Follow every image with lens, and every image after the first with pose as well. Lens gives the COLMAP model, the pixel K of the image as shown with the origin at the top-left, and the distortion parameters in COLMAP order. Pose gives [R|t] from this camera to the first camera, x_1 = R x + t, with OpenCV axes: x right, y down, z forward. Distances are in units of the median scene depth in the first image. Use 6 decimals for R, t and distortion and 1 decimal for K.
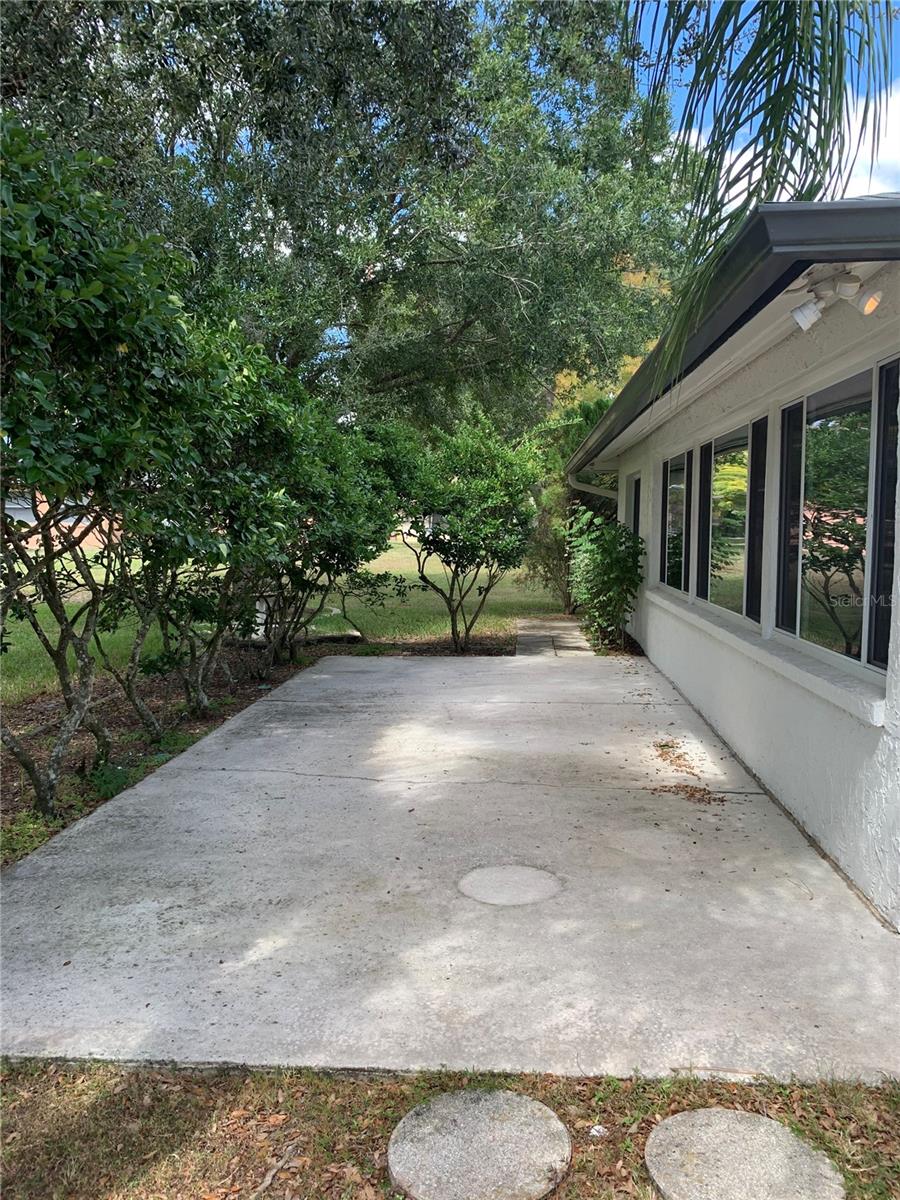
lens RADIAL K [[922.2, 0, 460.0], [0, 922.2, 591.9], [0, 0, 1]] dist [0.020531, -0.030820]
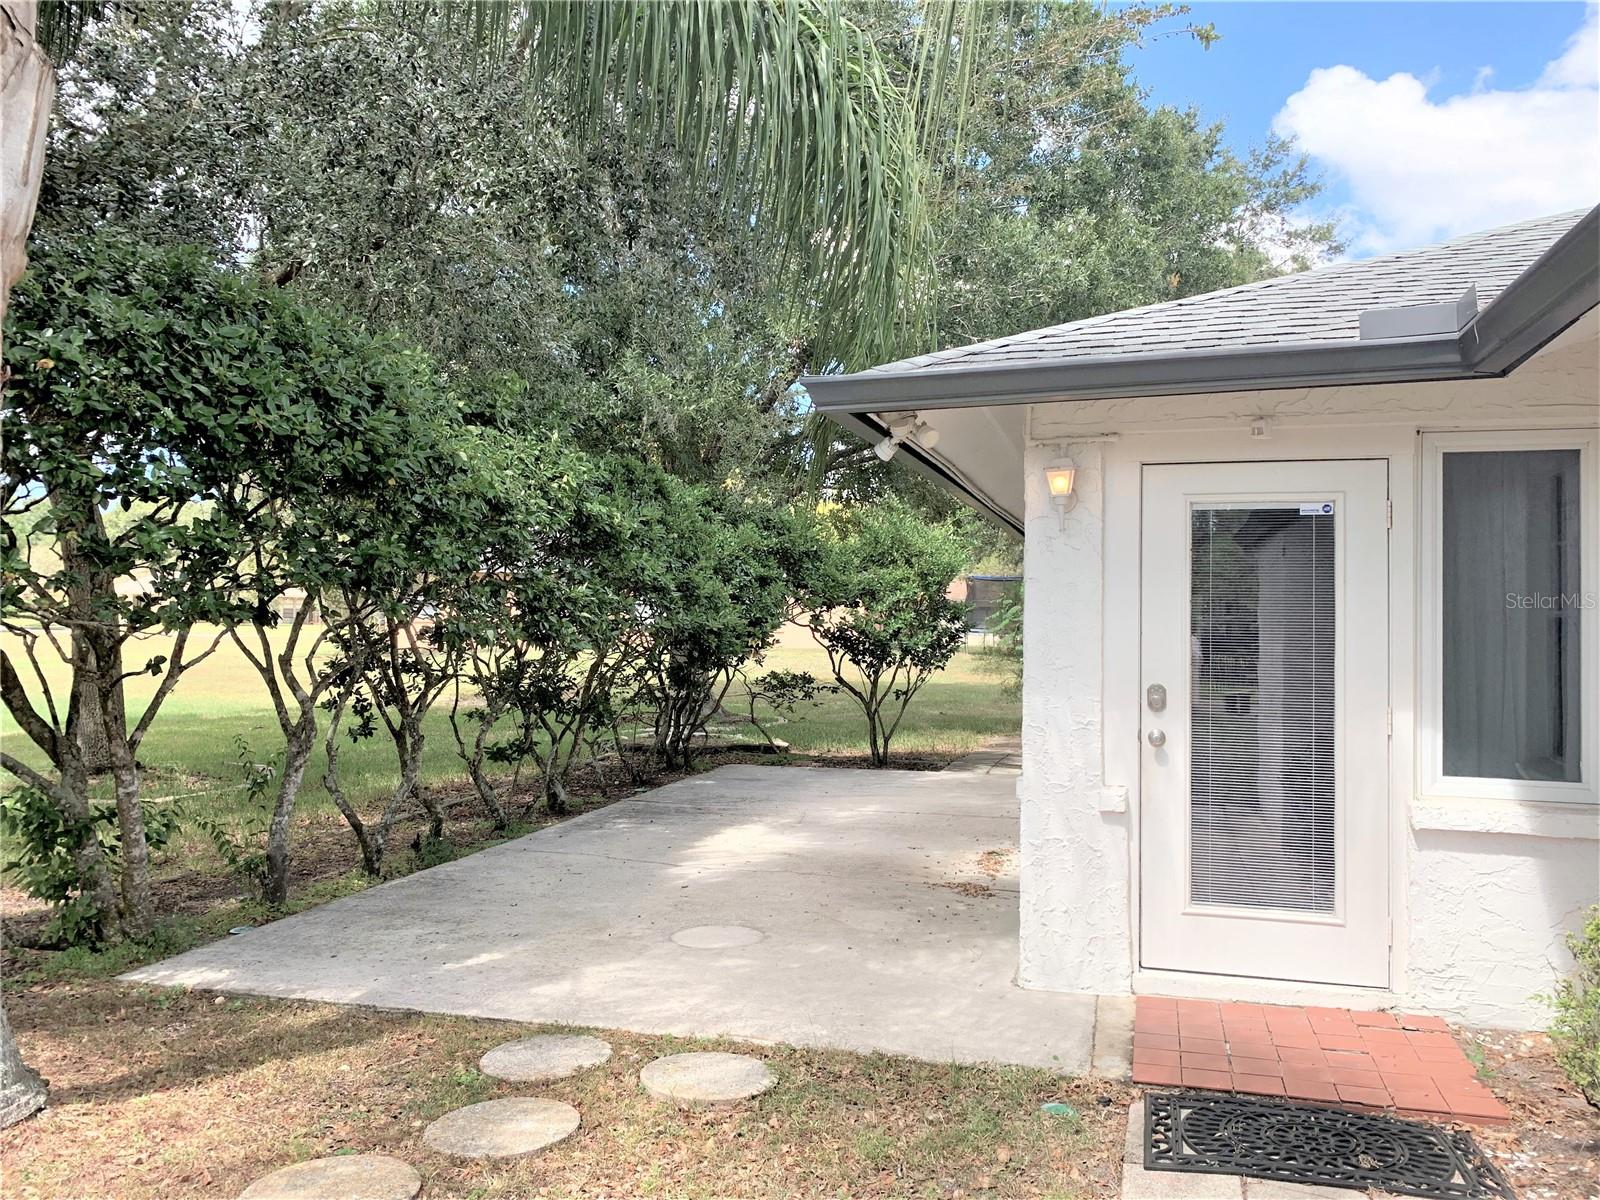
lens RADIAL K [[1229.6, 0, 784.2], [0, 1229.6, 599.1], [0, 0, 1]] dist [0.020531, -0.030820]
pose [[0.976462, 0.001717, -0.215682, 0.486001], [-0.021441, 0.995788, -0.089143, 0.043404], [0.214620, 0.091669, 0.972386, -0.502006]]
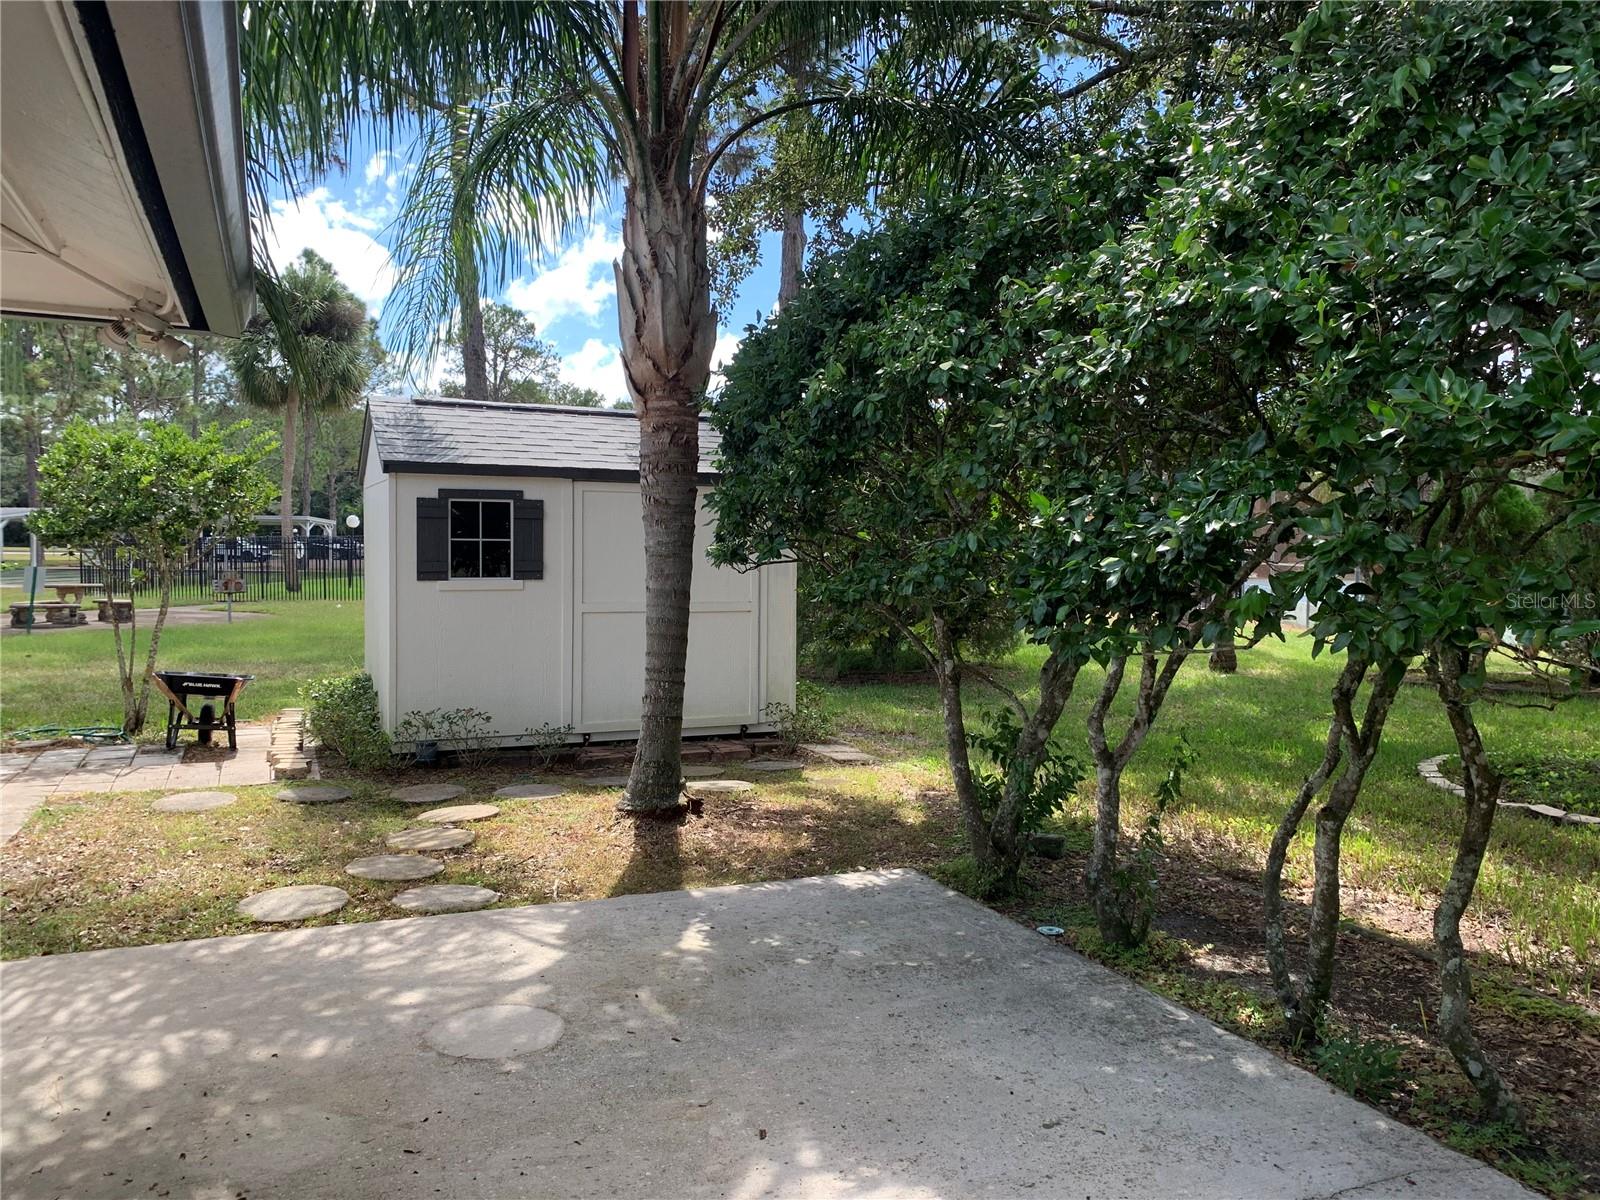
lens RADIAL K [[1229.6, 0, 810.3], [0, 1229.6, 599.8], [0, 0, 1]] dist [0.020531, -0.030820]
pose [[-0.883816, 0.007771, -0.467770, 0.316316], [-0.052911, 0.991786, 0.116449, -0.175453], [0.464832, 0.127670, -0.876146, 2.097420]]
